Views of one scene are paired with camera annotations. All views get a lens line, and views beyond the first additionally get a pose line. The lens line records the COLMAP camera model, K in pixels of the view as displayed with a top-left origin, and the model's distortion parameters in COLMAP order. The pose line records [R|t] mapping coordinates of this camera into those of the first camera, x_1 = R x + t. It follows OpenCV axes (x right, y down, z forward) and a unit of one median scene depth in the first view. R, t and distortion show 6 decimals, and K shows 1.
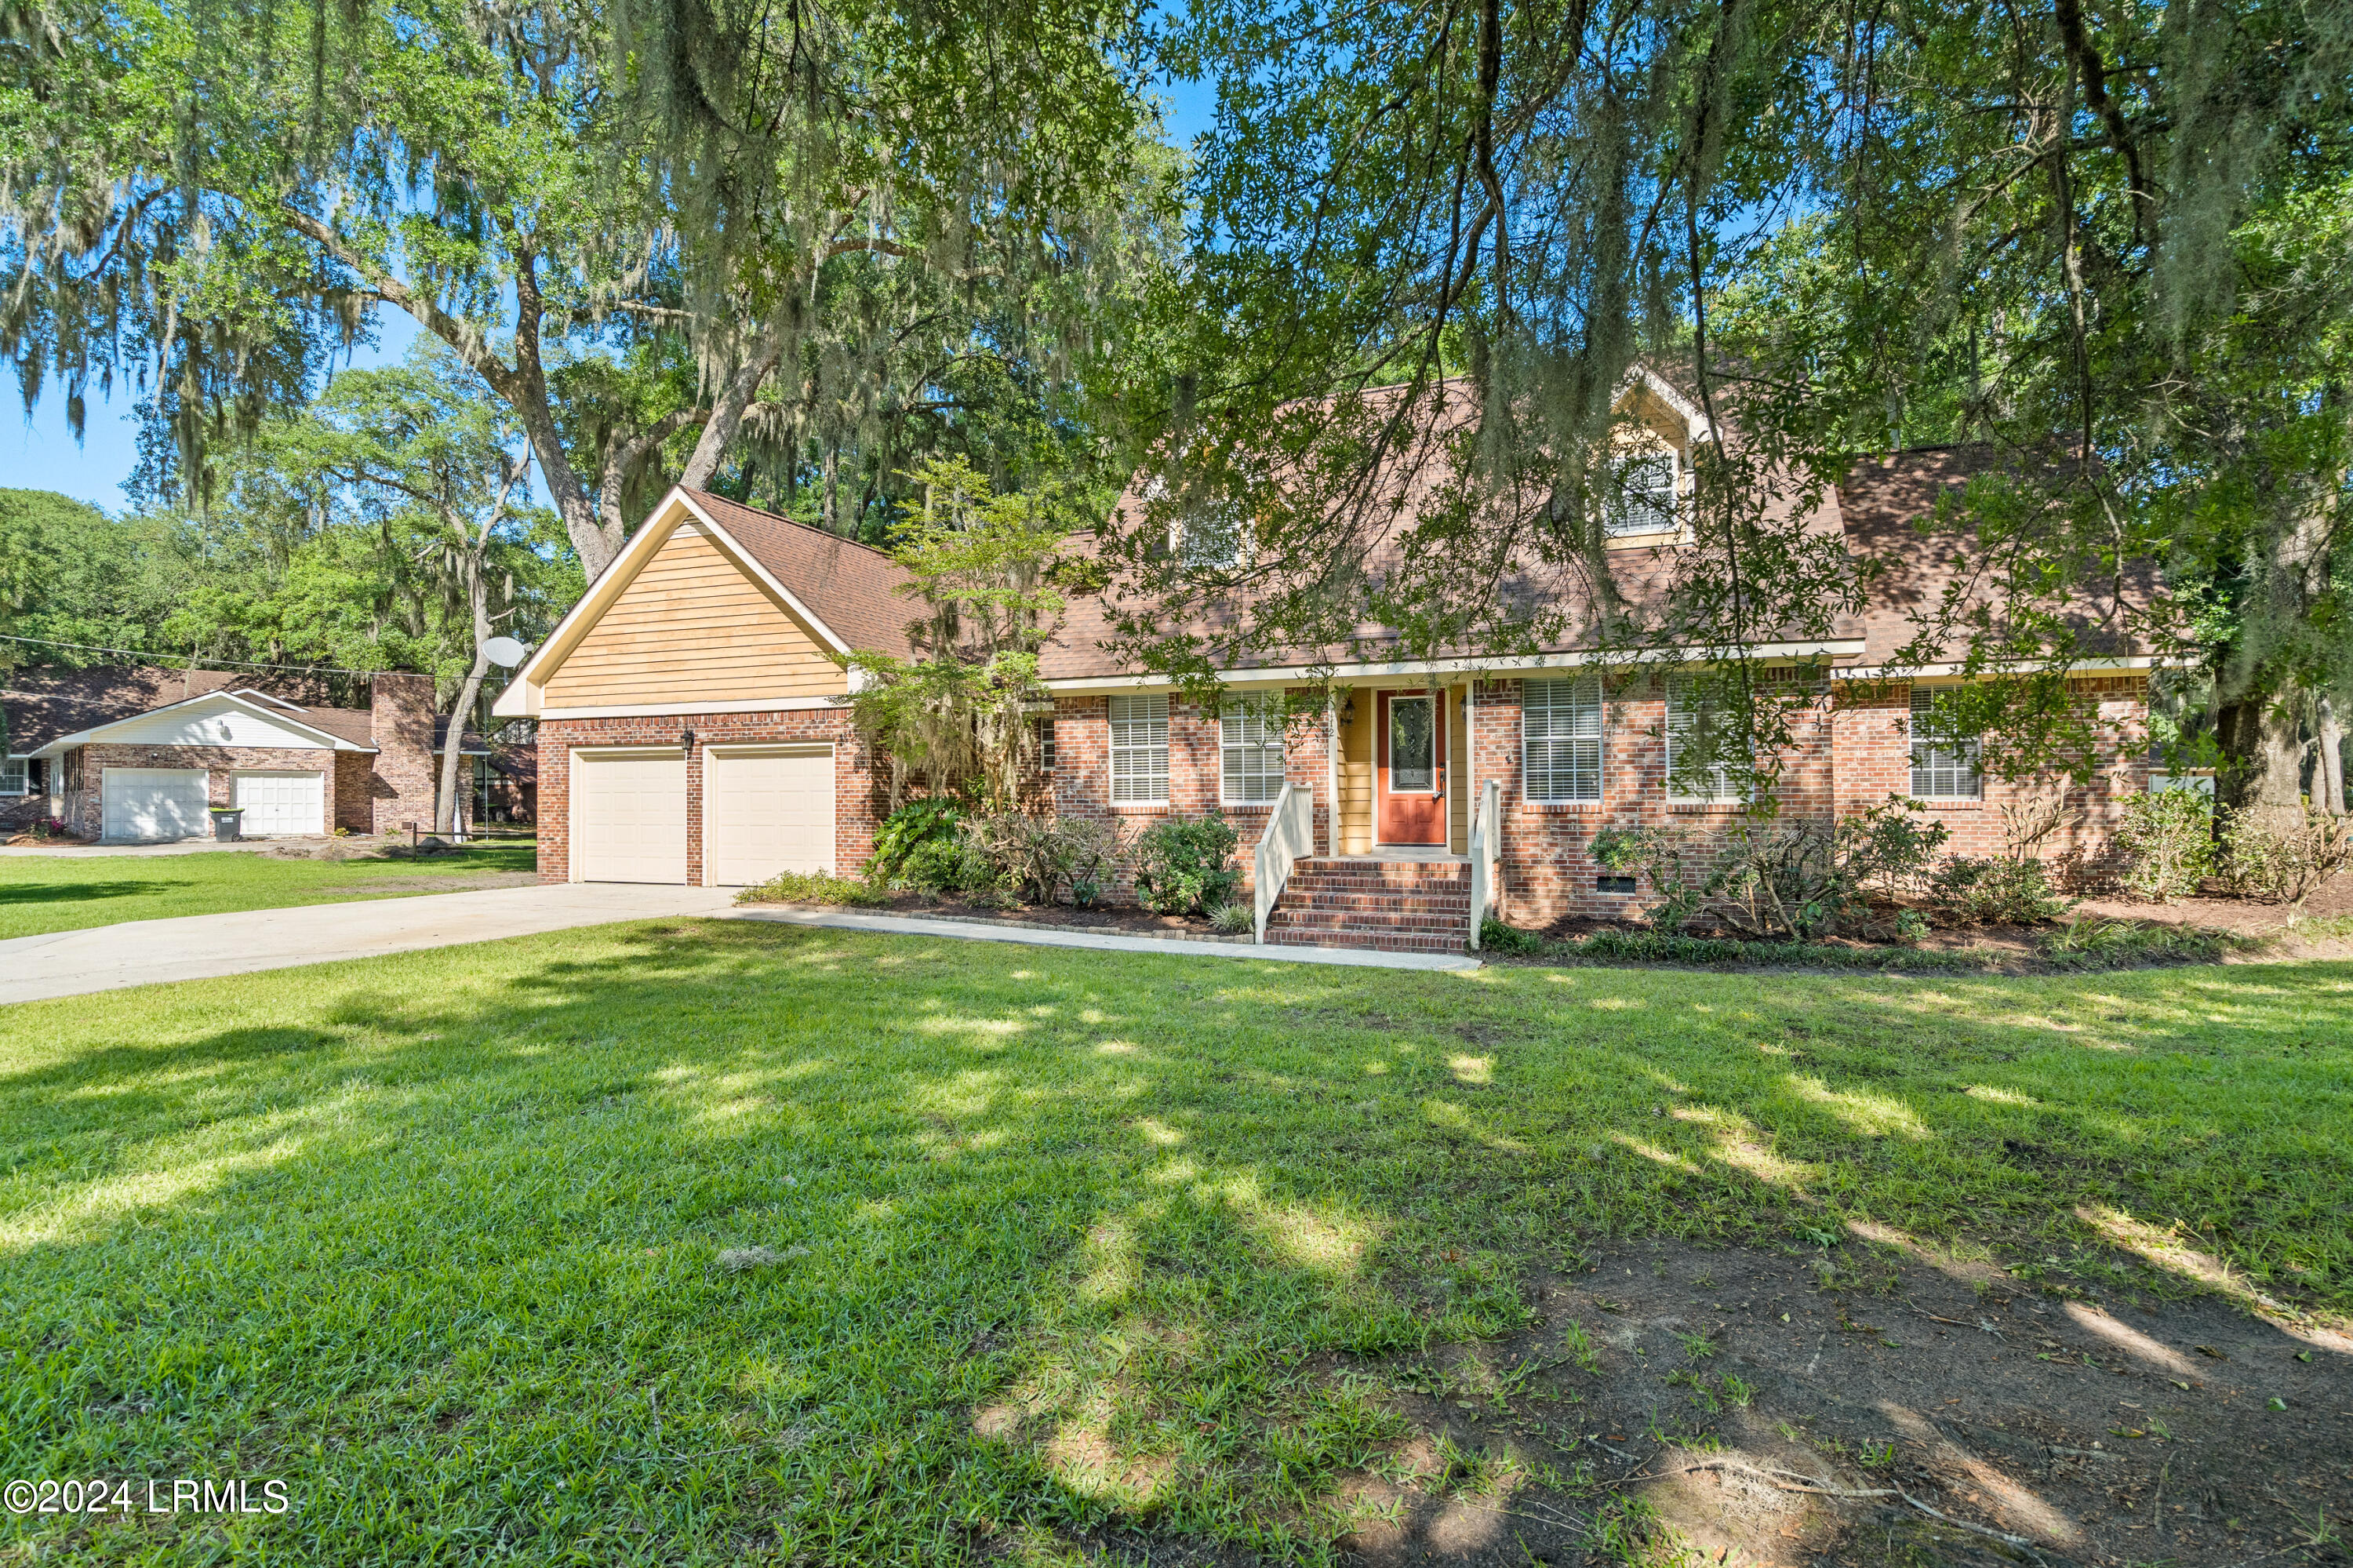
lens RADIAL K [[1161.8, 0, 1176.5], [0, 1161.8, 784.0], [0, 0, 1]] dist [0.004628, 0.000687]
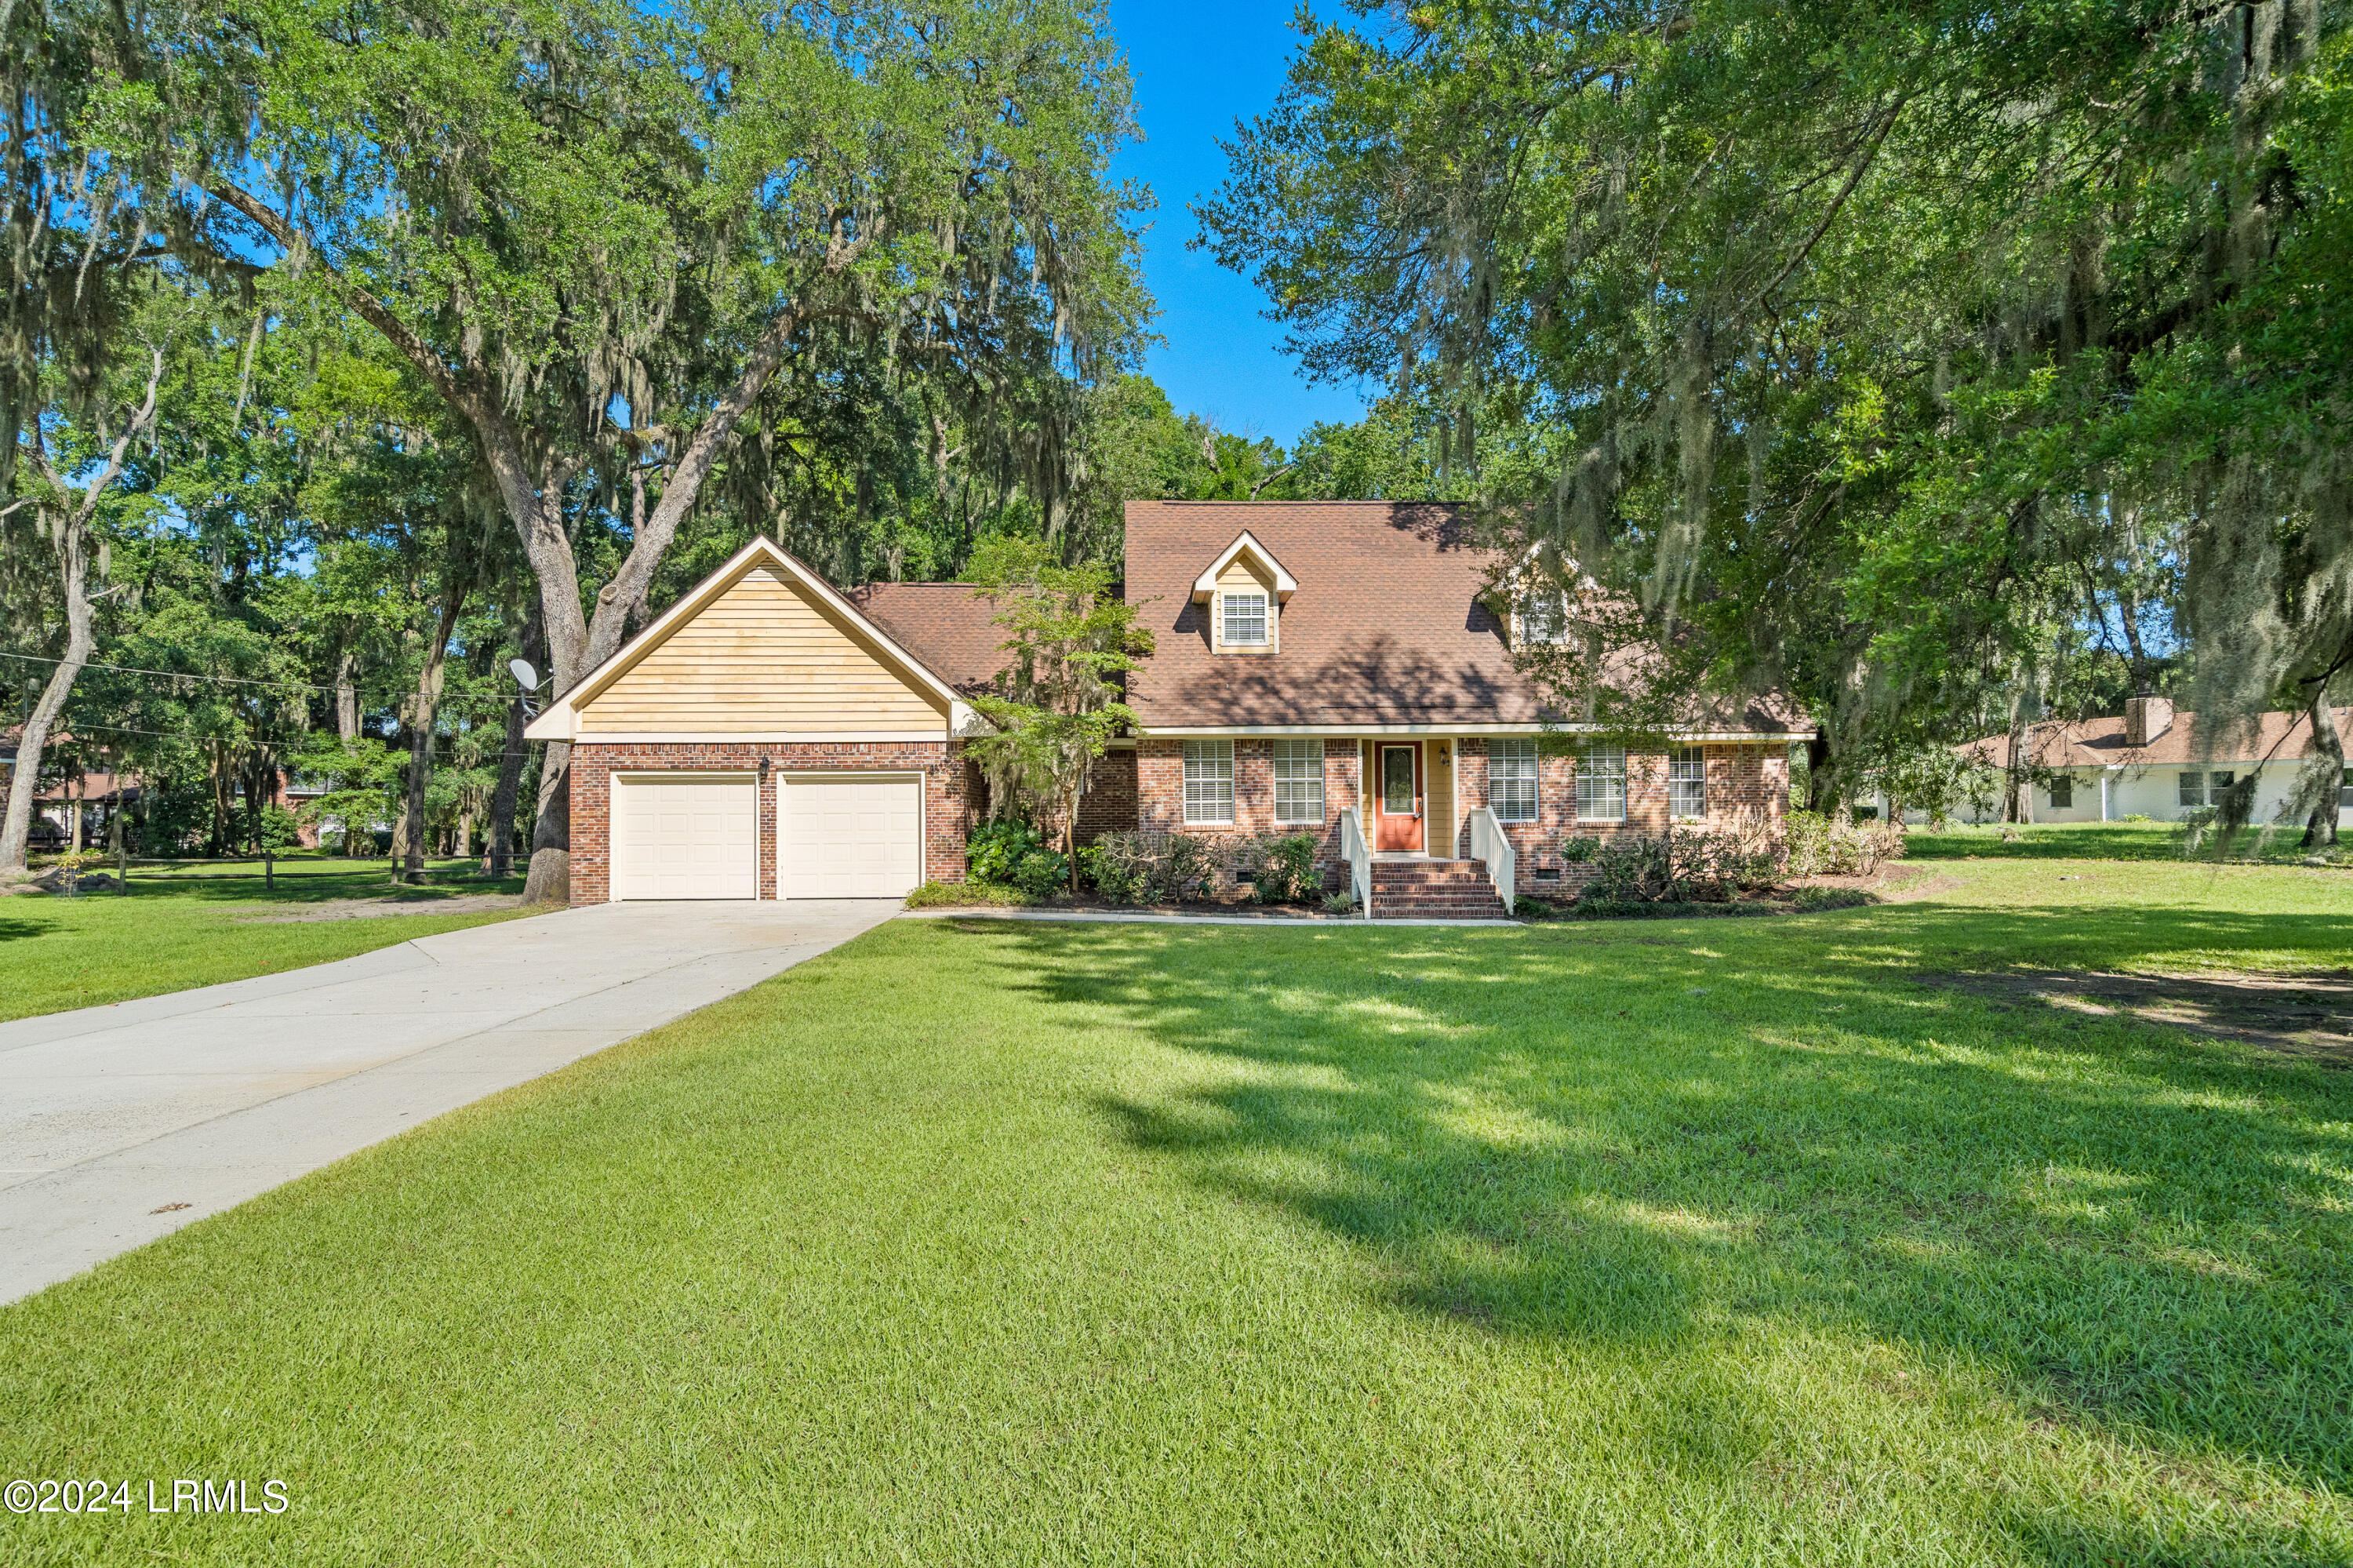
lens RADIAL K [[1269.8, 0, 1176.5], [0, 1269.8, 784.0], [0, 0, 1]] dist [0.005397, 0.000331]
pose [[0.917925, 0.007367, 0.396687, -0.660544], [-0.003198, 0.999933, -0.011168, -0.011262], [-0.396742, 0.008983, 0.917886, -0.311159]]
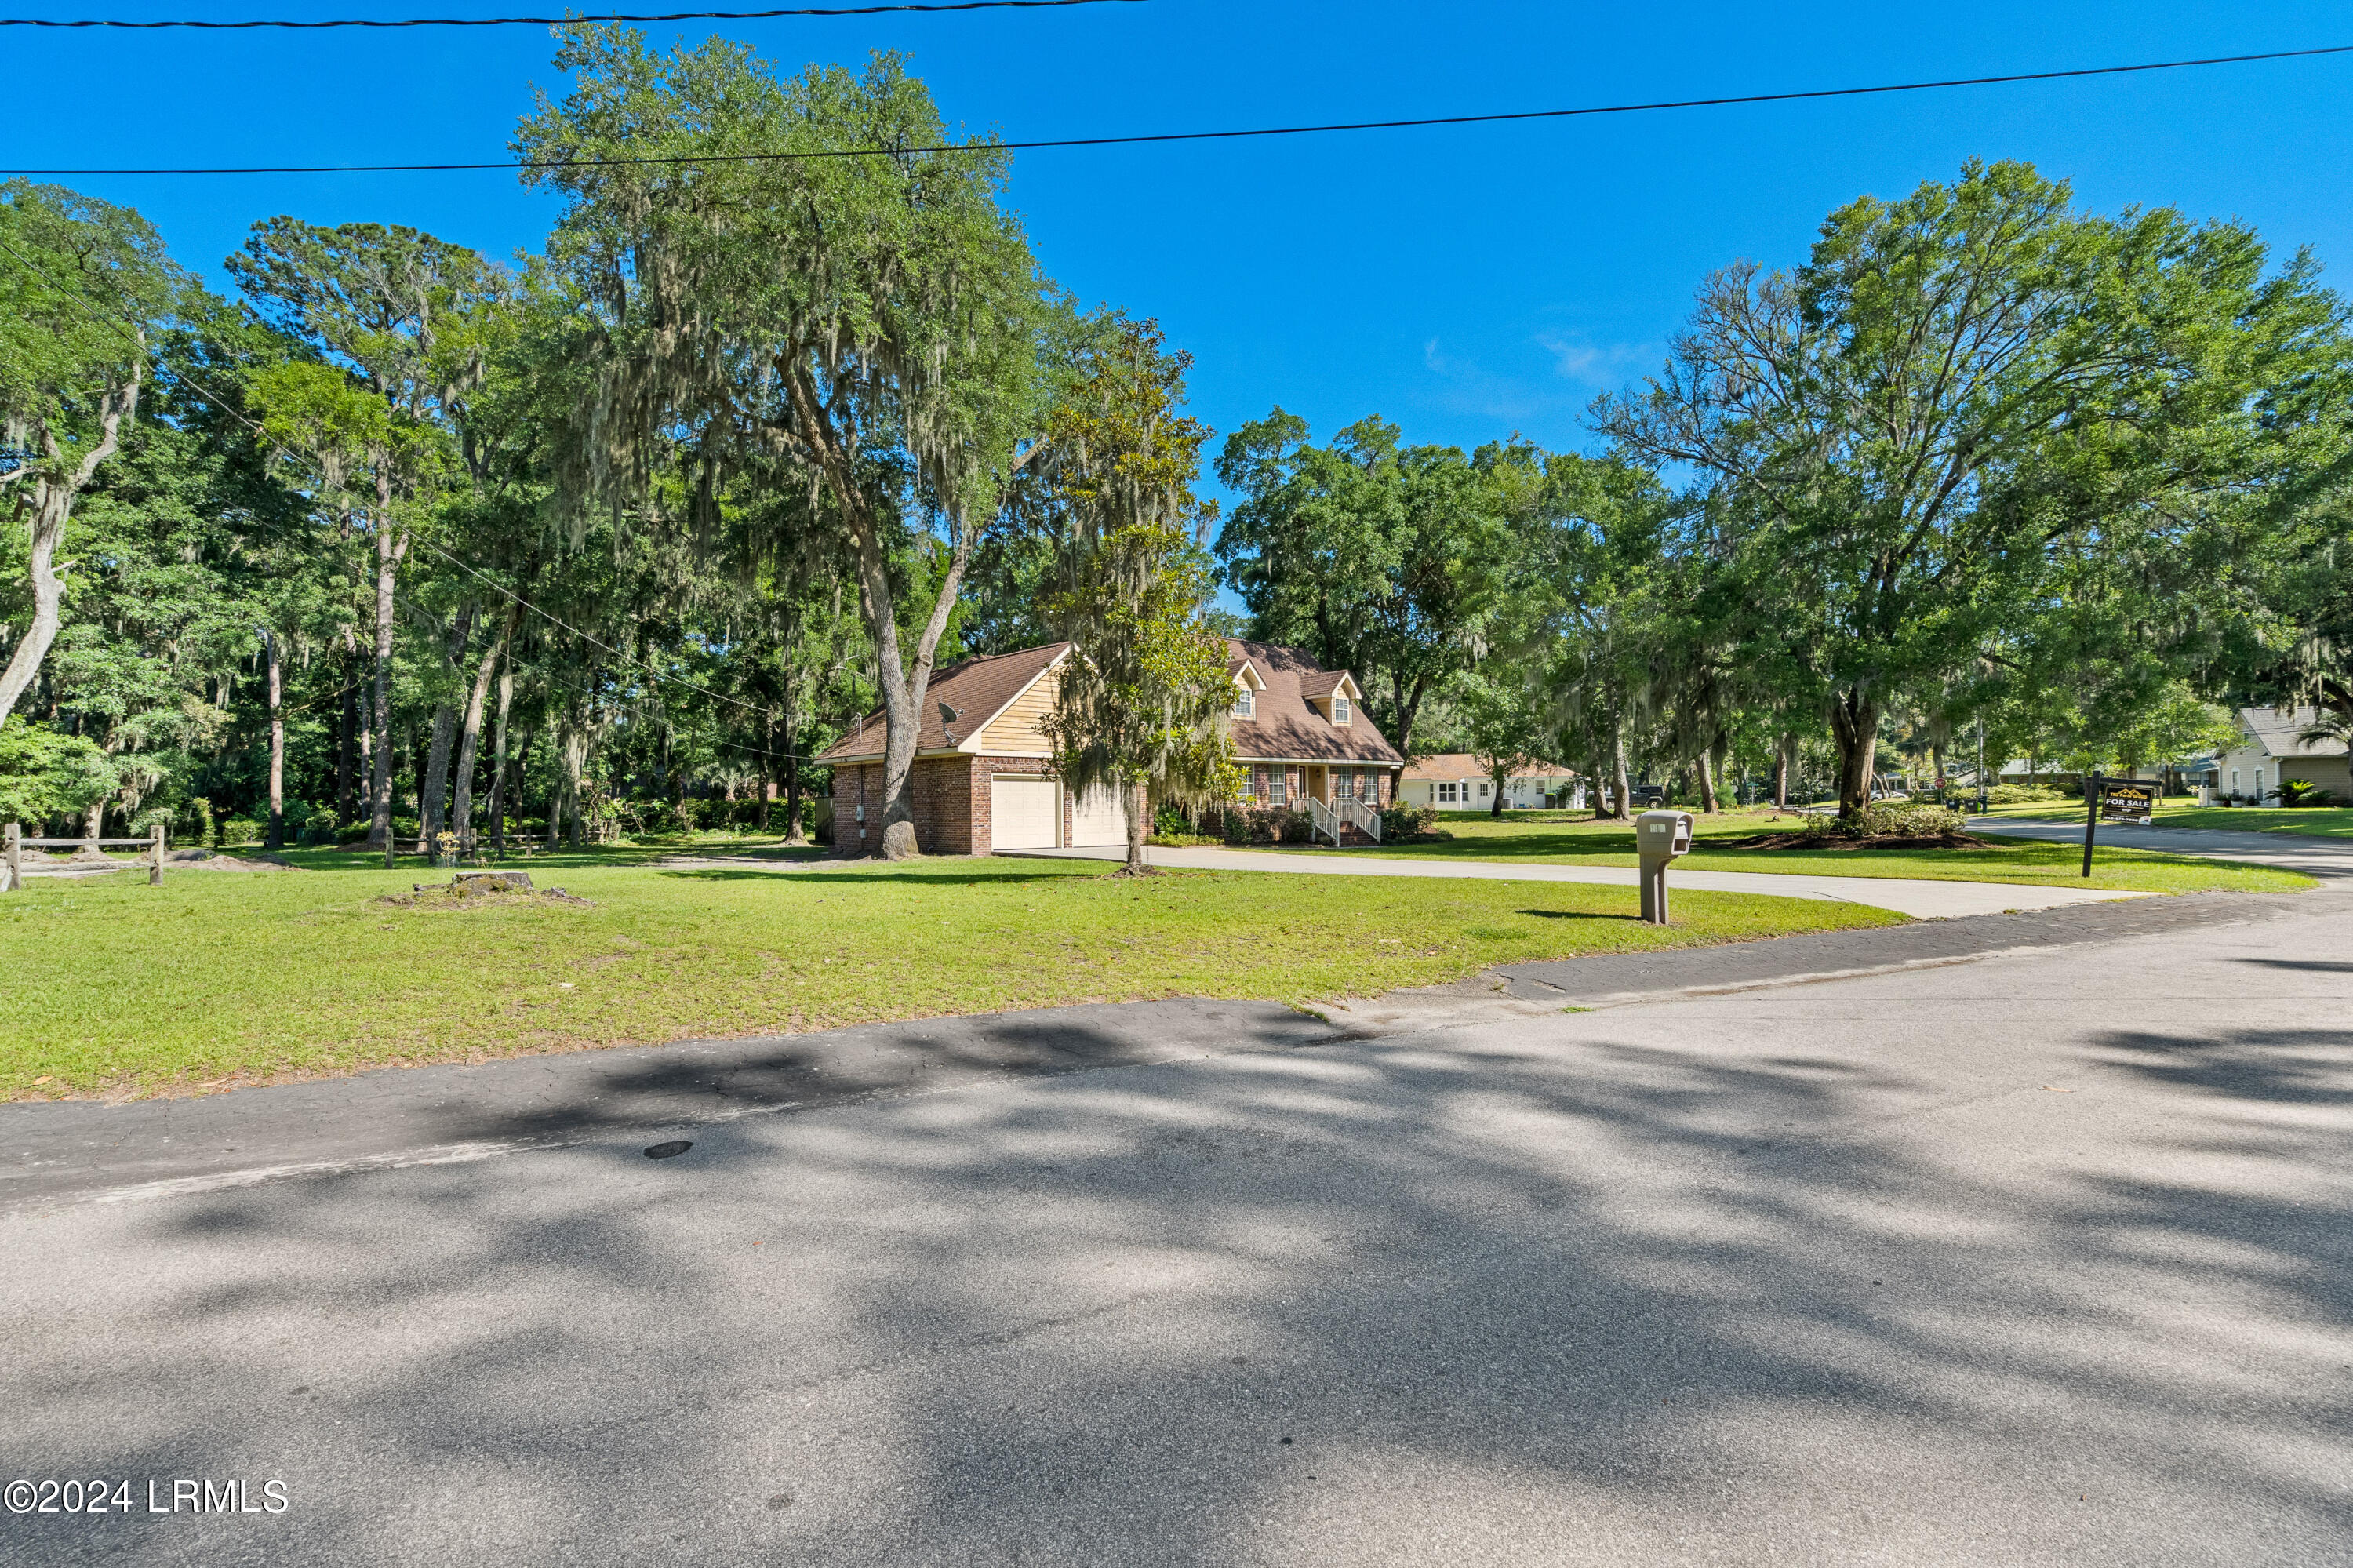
lens RADIAL K [[1067.4, 0, 1176.5], [0, 1067.4, 784.0], [0, 0, 1]] dist [-0.003038, 0.001857]
pose [[0.459522, 0.019179, 0.887959, -2.355271], [-0.008747, 0.999816, -0.017069, 0.012413], [-0.888123, 0.000077, 0.459605, 0.026614]]
